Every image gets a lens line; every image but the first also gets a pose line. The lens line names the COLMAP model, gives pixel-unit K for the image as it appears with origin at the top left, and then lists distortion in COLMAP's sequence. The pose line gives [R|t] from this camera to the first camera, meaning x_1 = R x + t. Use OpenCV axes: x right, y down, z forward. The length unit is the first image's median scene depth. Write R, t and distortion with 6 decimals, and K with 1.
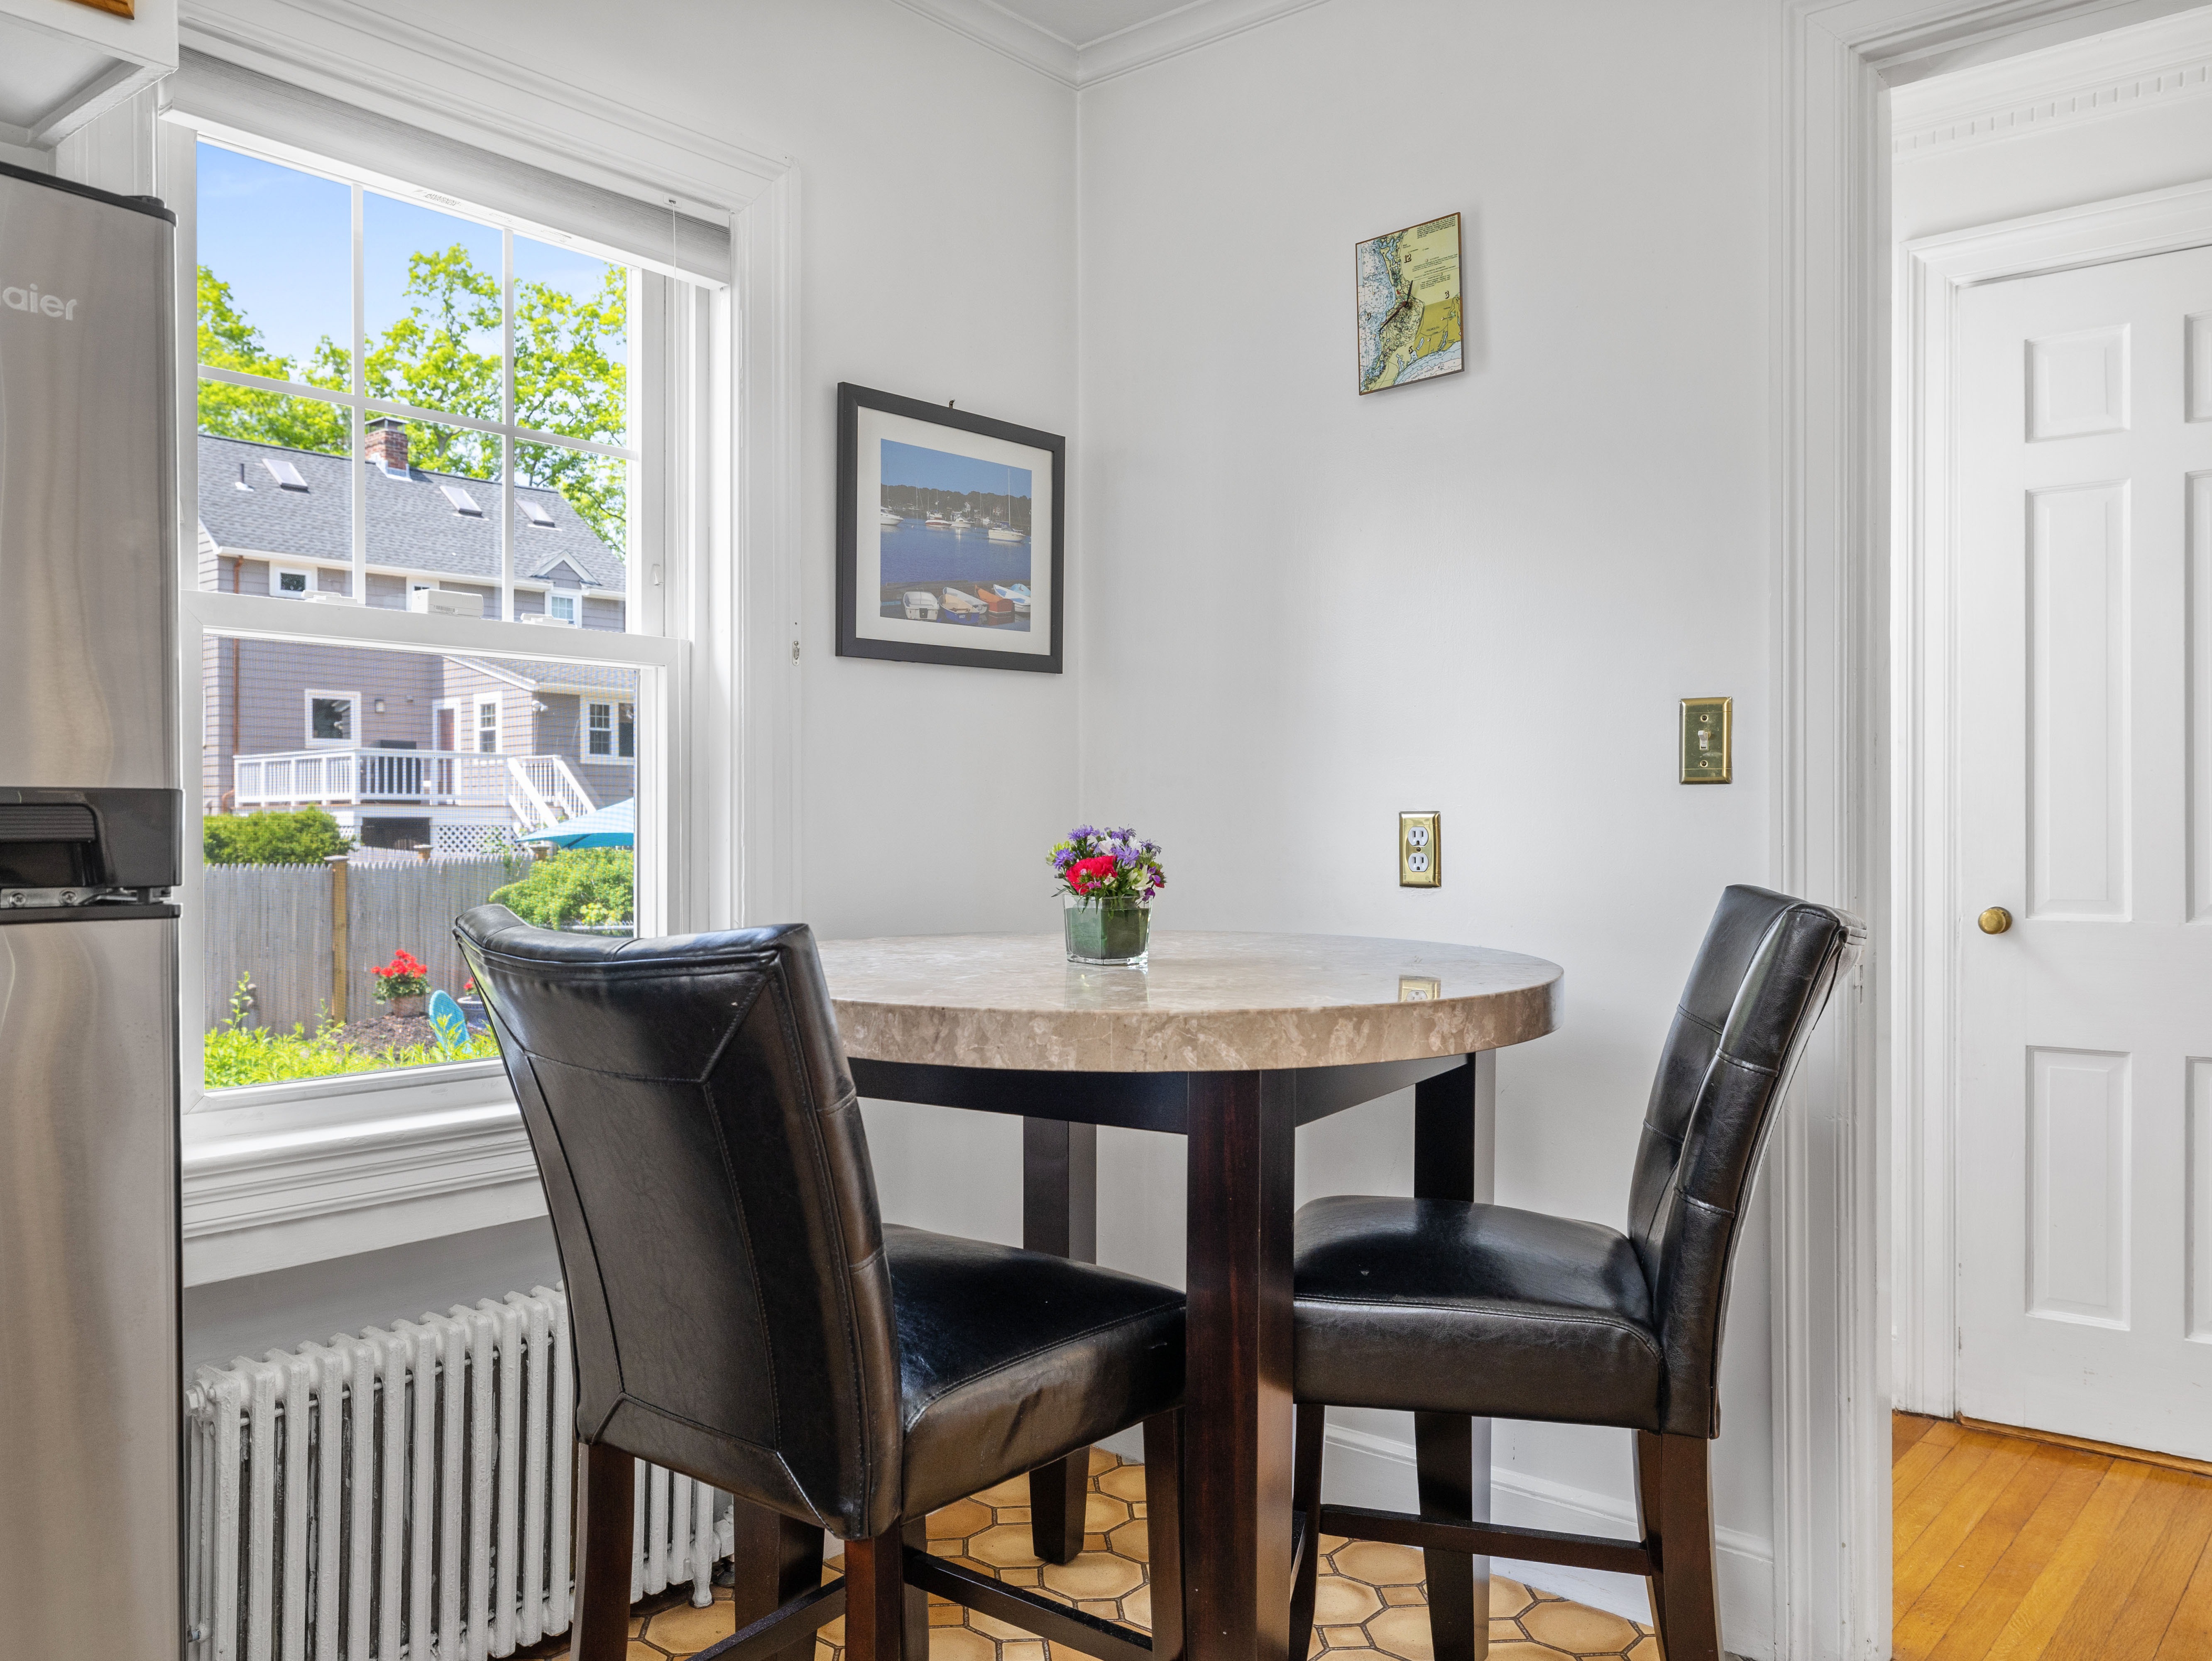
lens RADIAL K [[1744.5, 0, 1108.9], [0, 1744.5, 825.9], [0, 0, 1]] dist [0.010860, 0.001079]
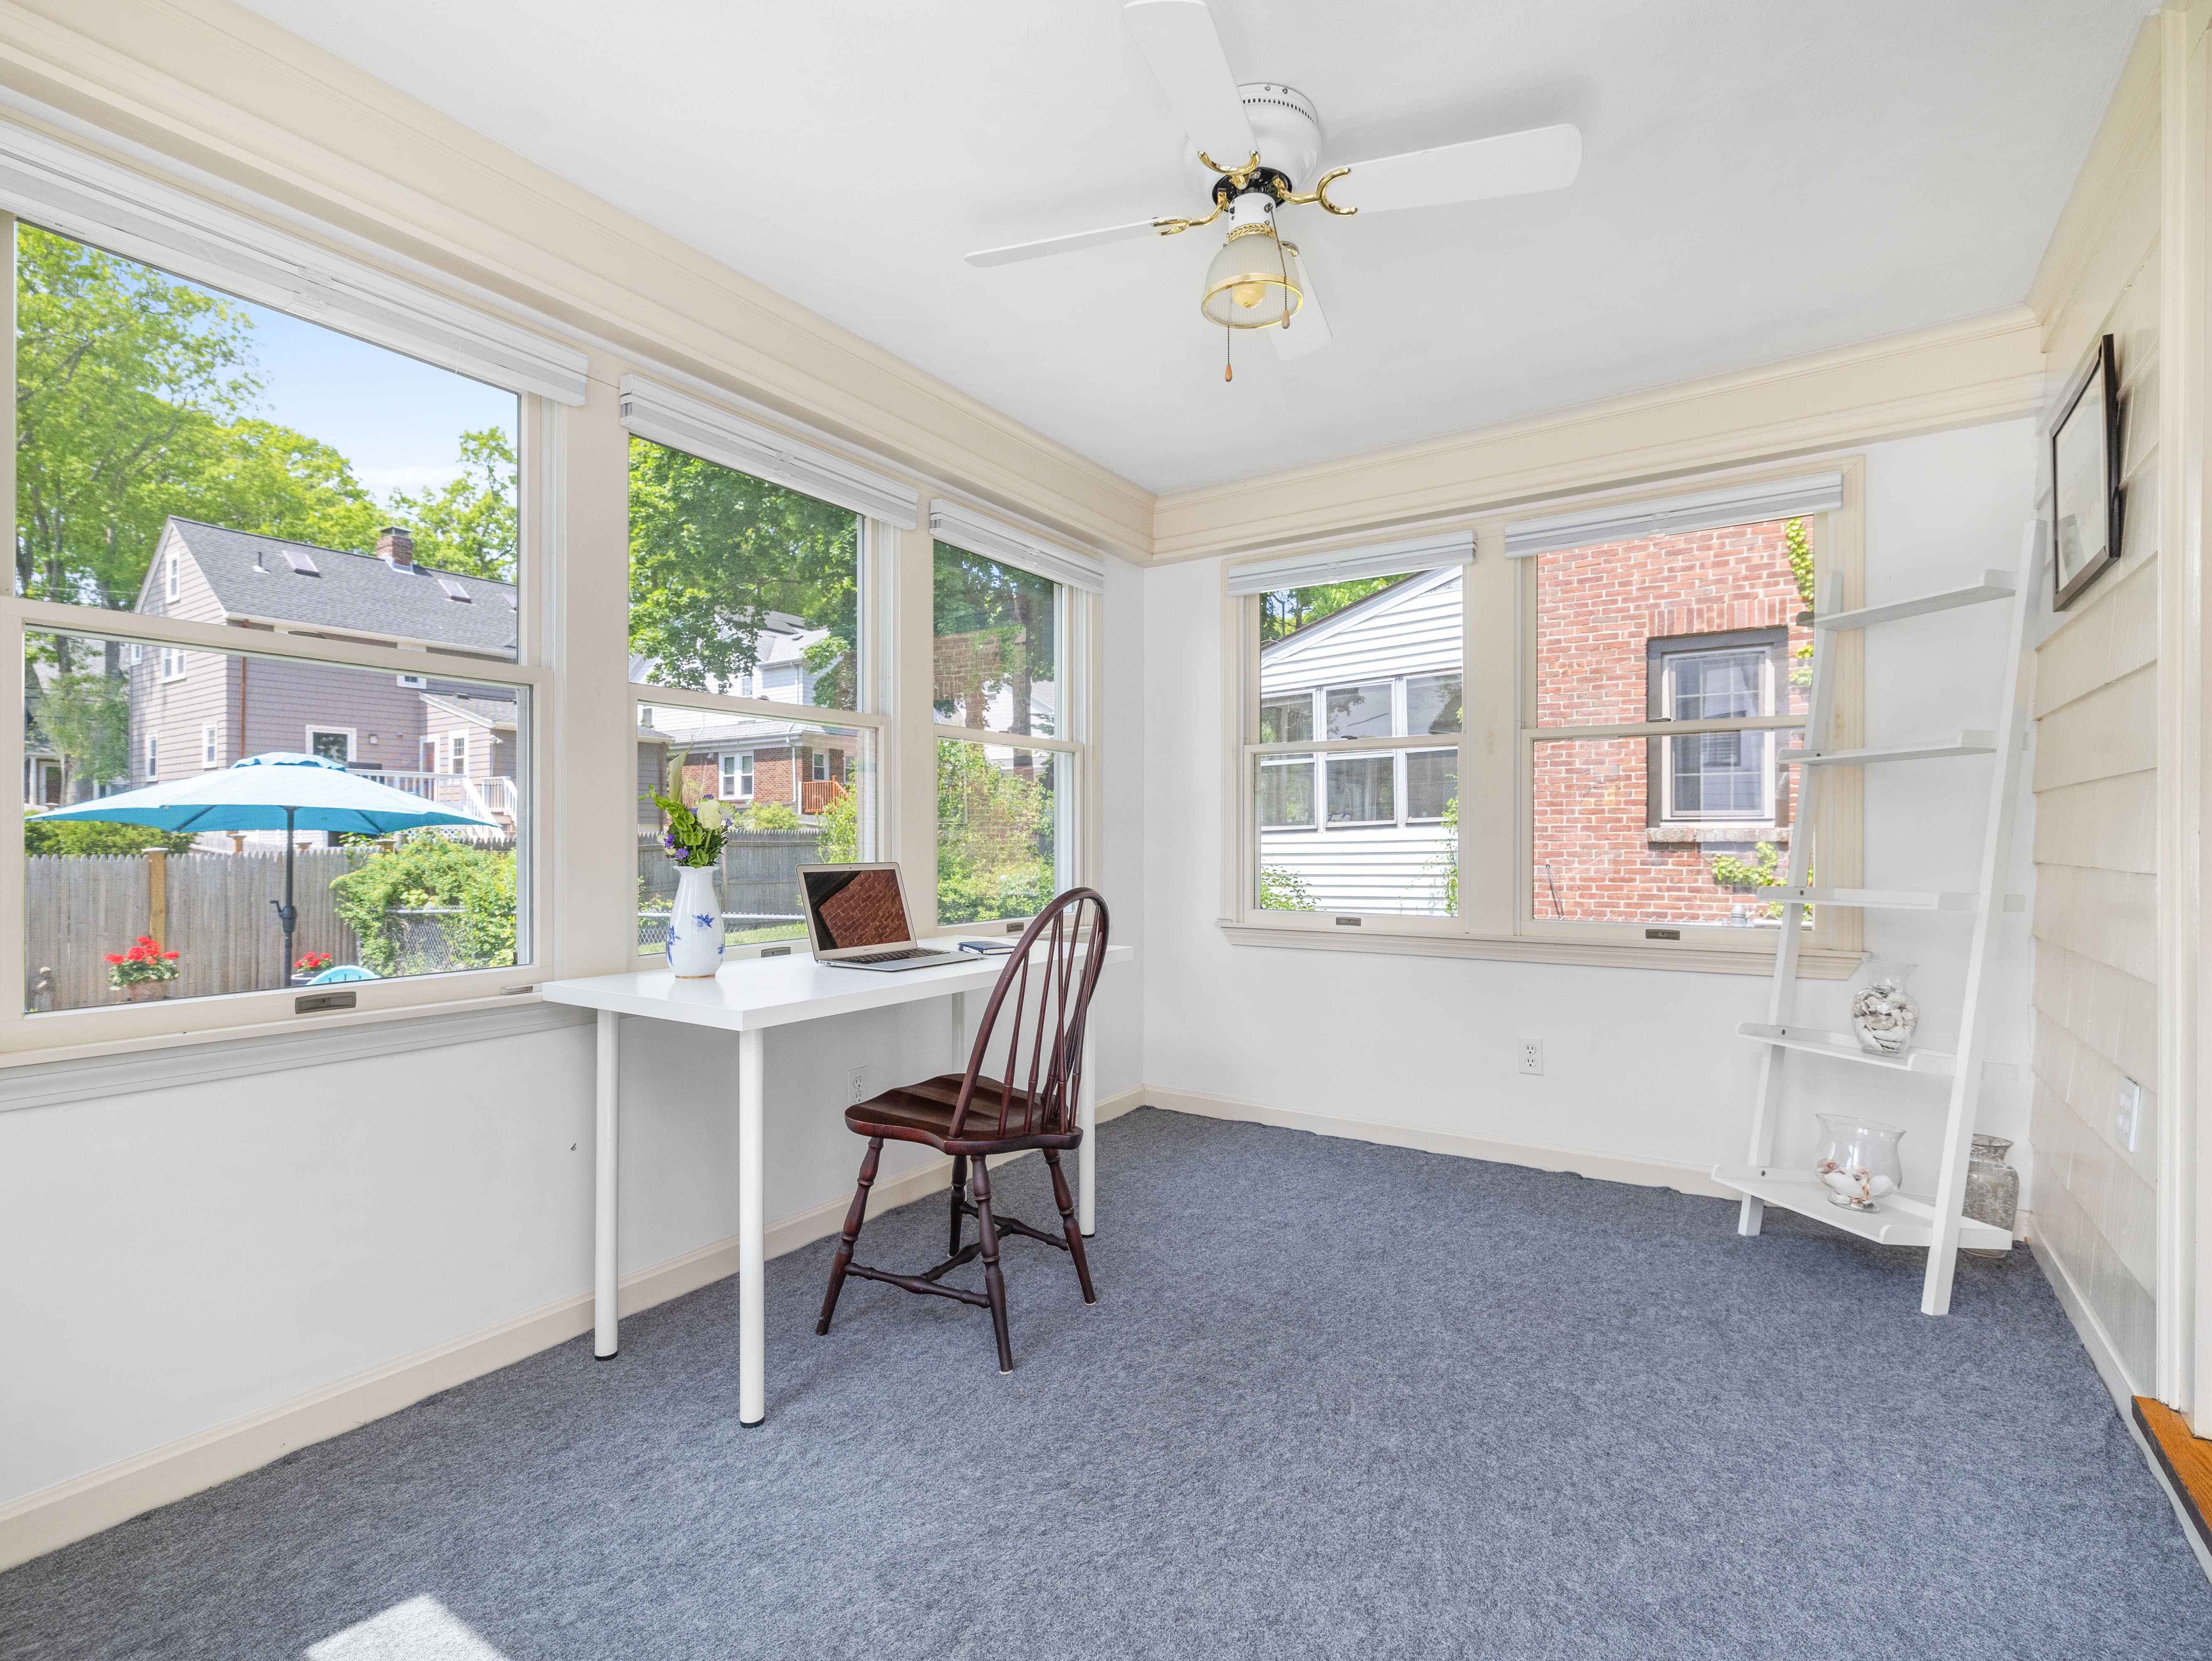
lens RADIAL K [[1055.0, 0, 1101.1], [0, 1055.0, 833.3], [0, 0, 1]] dist [-0.000351, -0.000070]
pose [[0.993873, 0.001181, 0.110524, 0.044073], [-0.000700, 0.999990, -0.004385, 0.005863], [-0.110529, 0.004281, 0.993864, 0.157145]]
